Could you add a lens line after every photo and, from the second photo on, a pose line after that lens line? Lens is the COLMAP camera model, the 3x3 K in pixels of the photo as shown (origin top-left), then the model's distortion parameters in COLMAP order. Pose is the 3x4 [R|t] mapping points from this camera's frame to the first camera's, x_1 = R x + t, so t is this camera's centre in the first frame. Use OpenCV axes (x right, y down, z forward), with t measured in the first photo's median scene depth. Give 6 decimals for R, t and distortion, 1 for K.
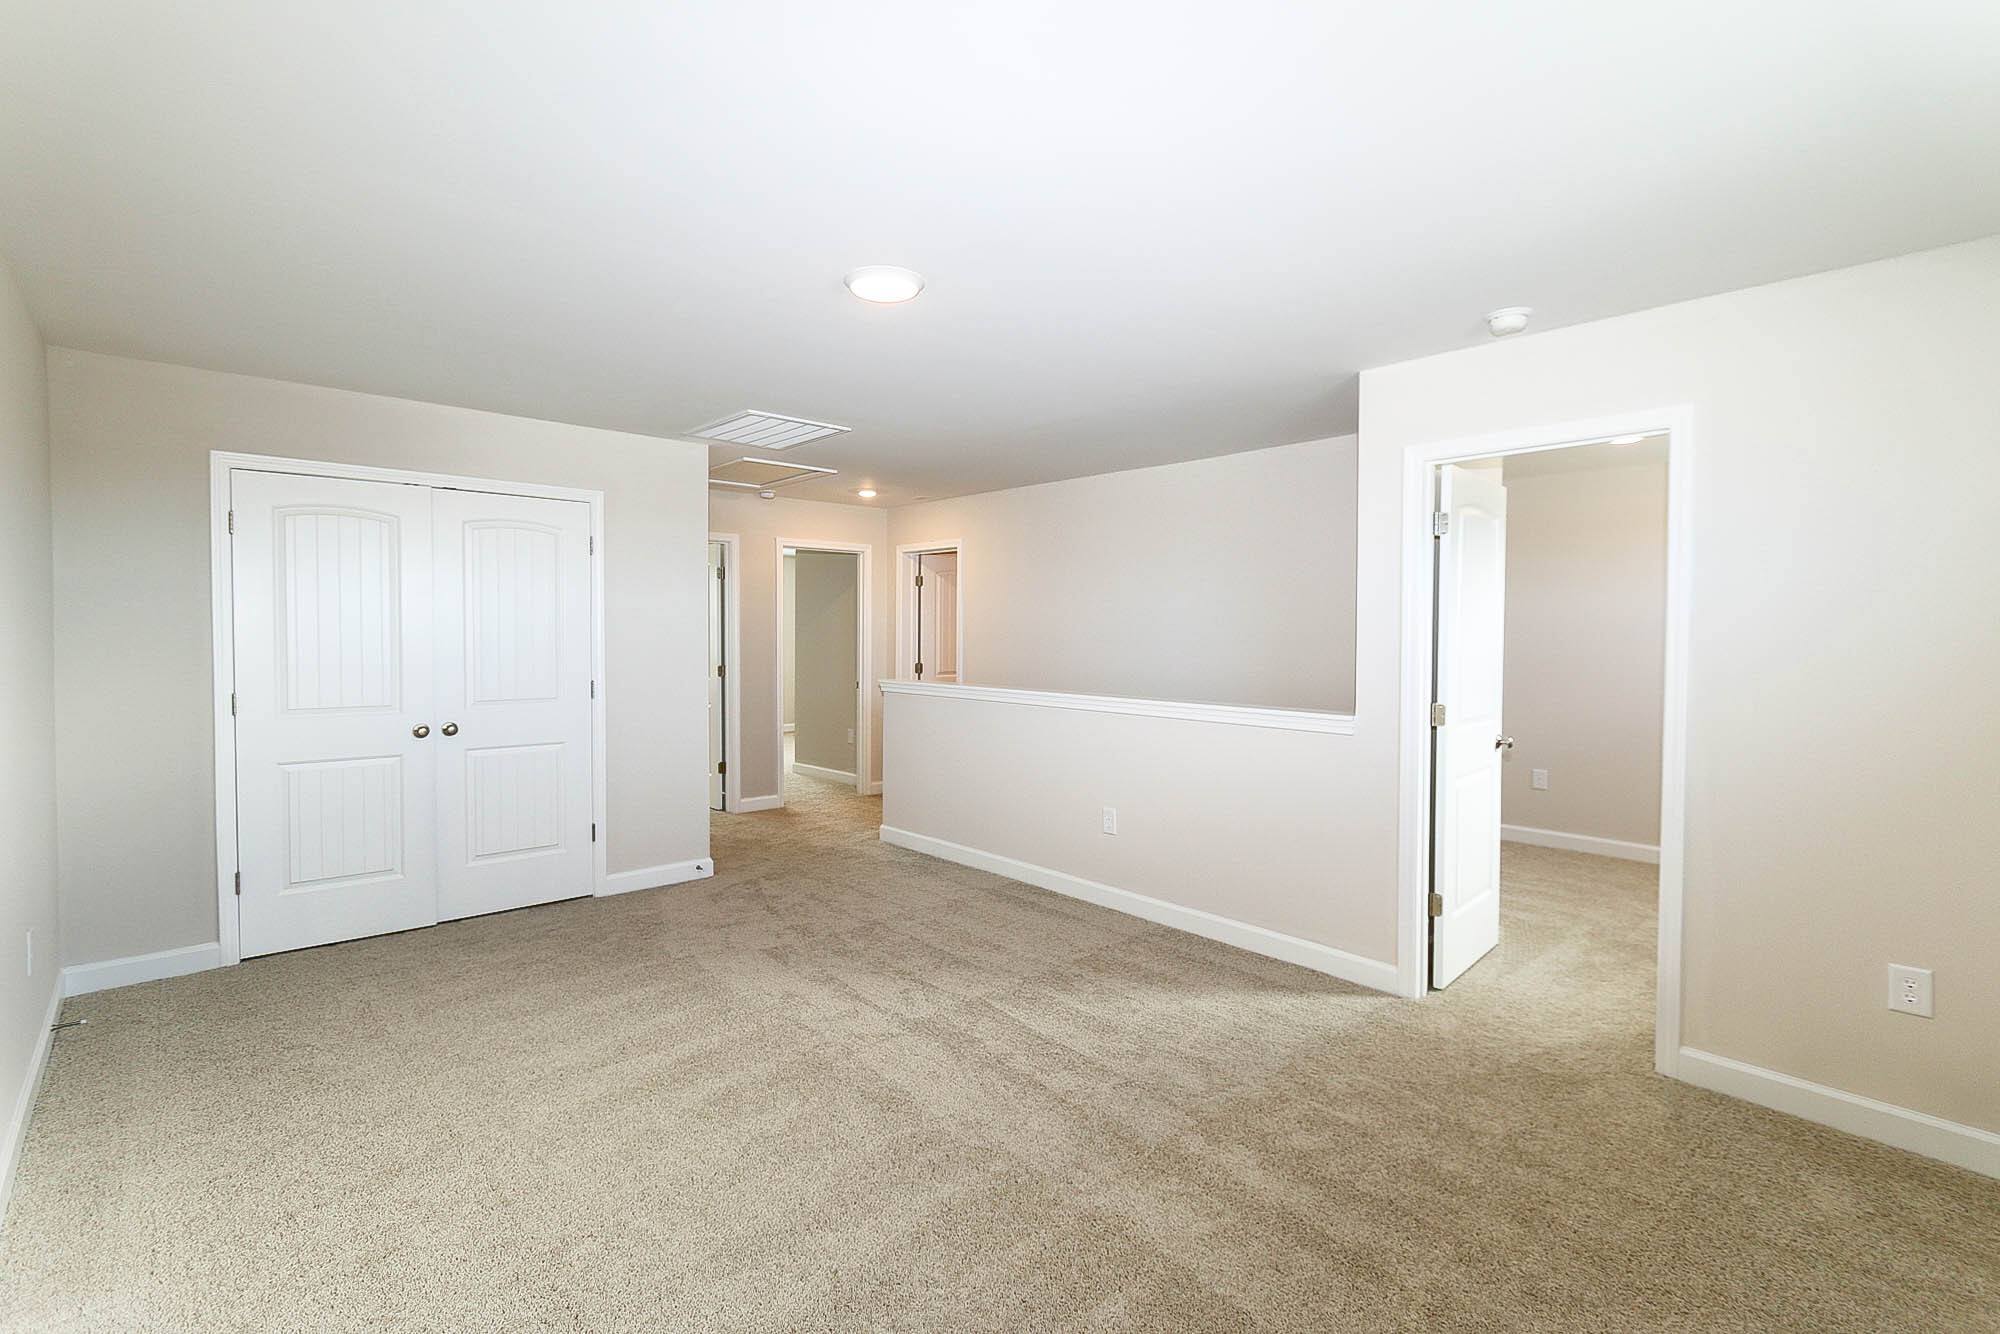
lens RADIAL K [[919.2, 0, 994.2], [0, 919.2, 656.4], [0, 0, 1]] dist [-0.001472, 0.000111]
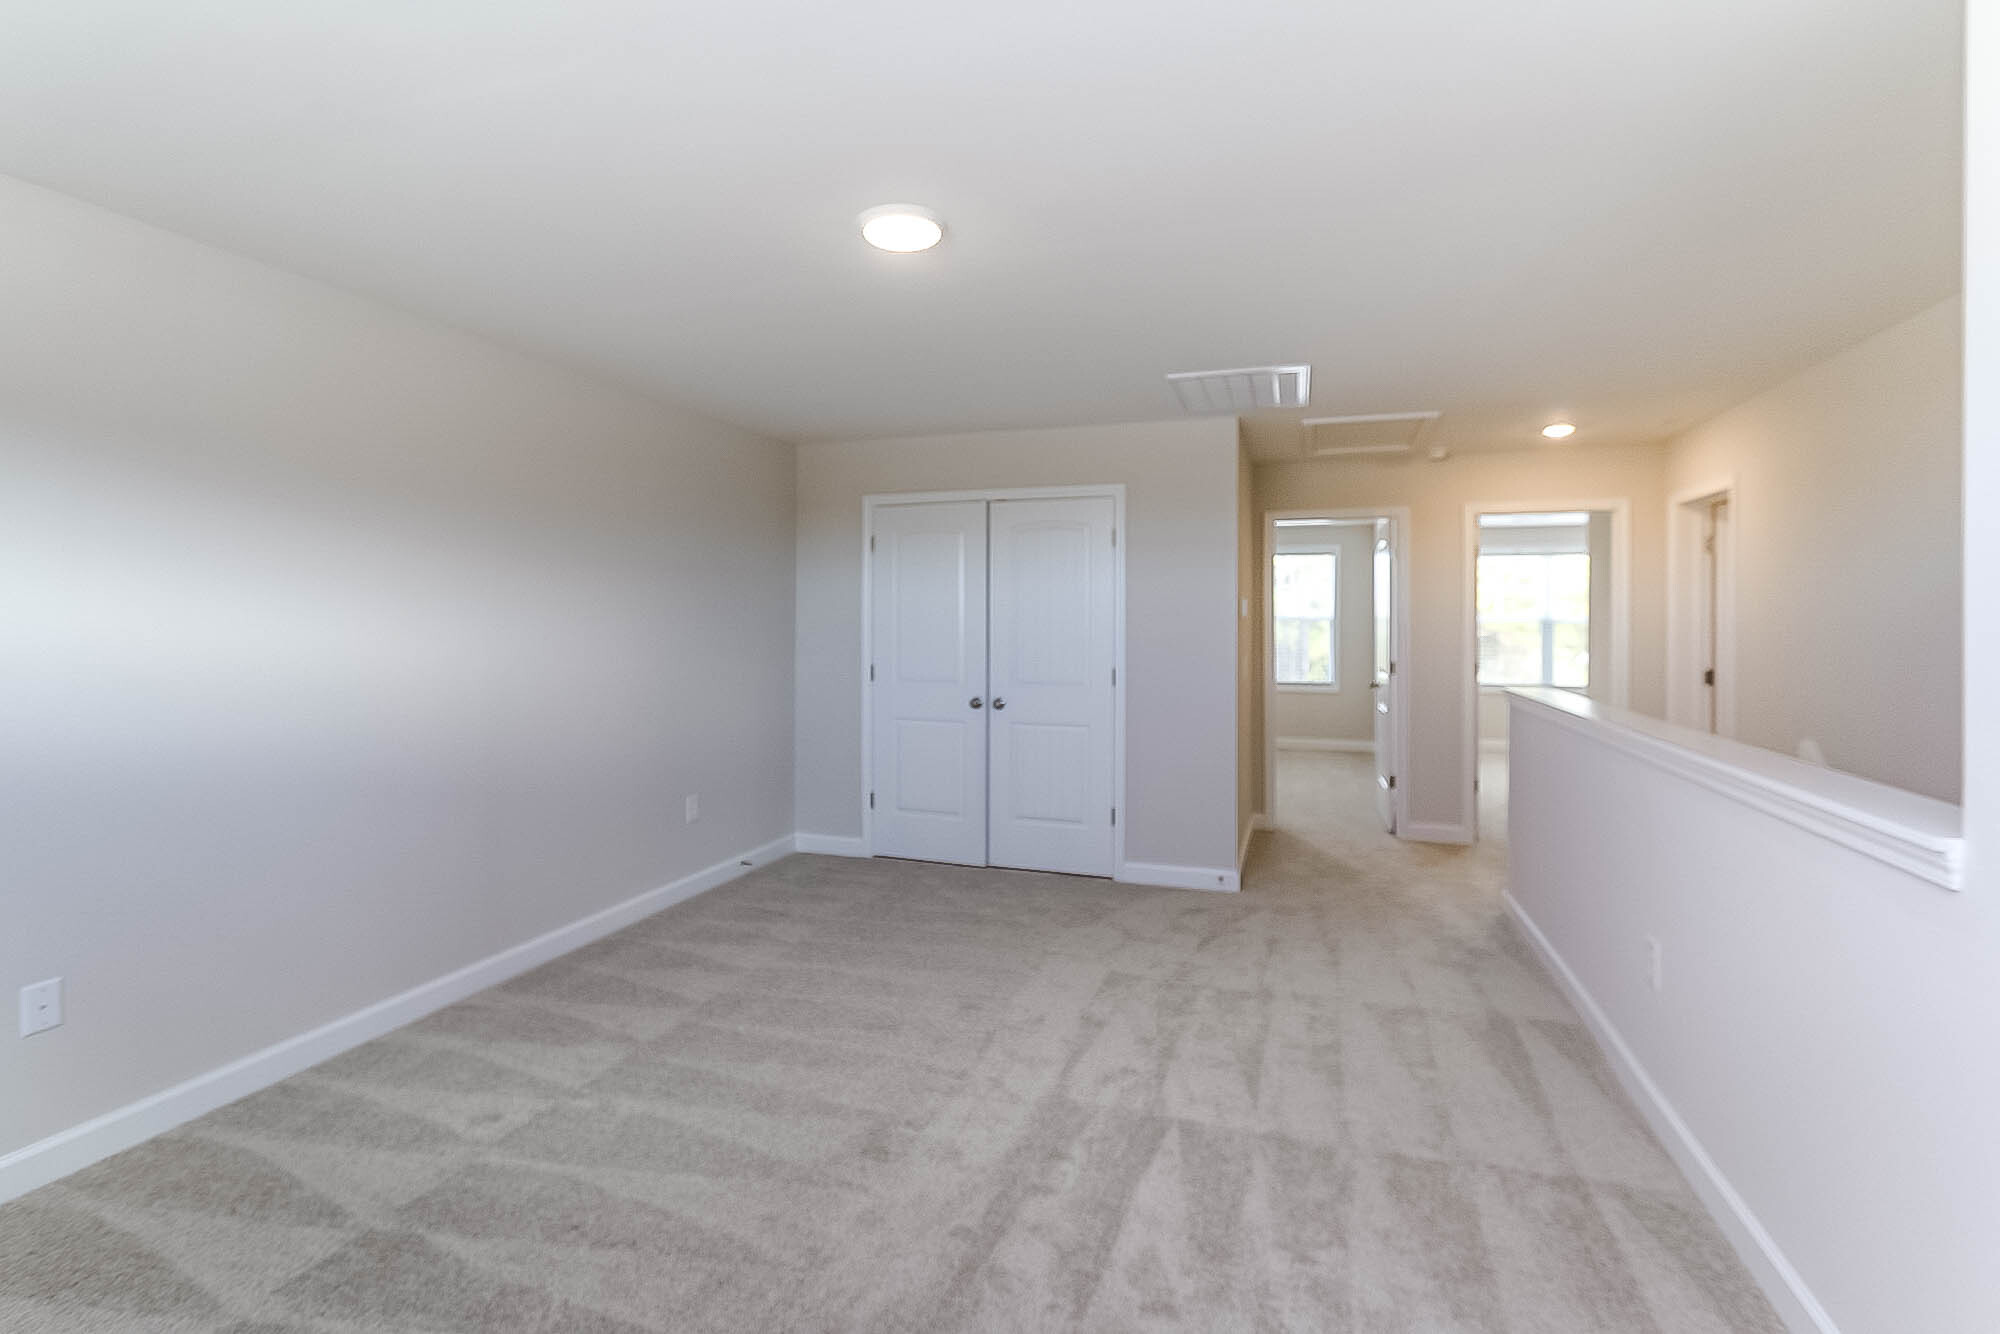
lens RADIAL K [[923.3, 0, 997.7], [0, 923.3, 624.6], [0, 0, 1]] dist [0.000165, 0.000079]
pose [[0.485419, -0.002326, -0.874278, 0.449632], [-0.025903, 0.999519, -0.017041, -0.002254], [0.873898, 0.030918, 0.485126, 0.418014]]
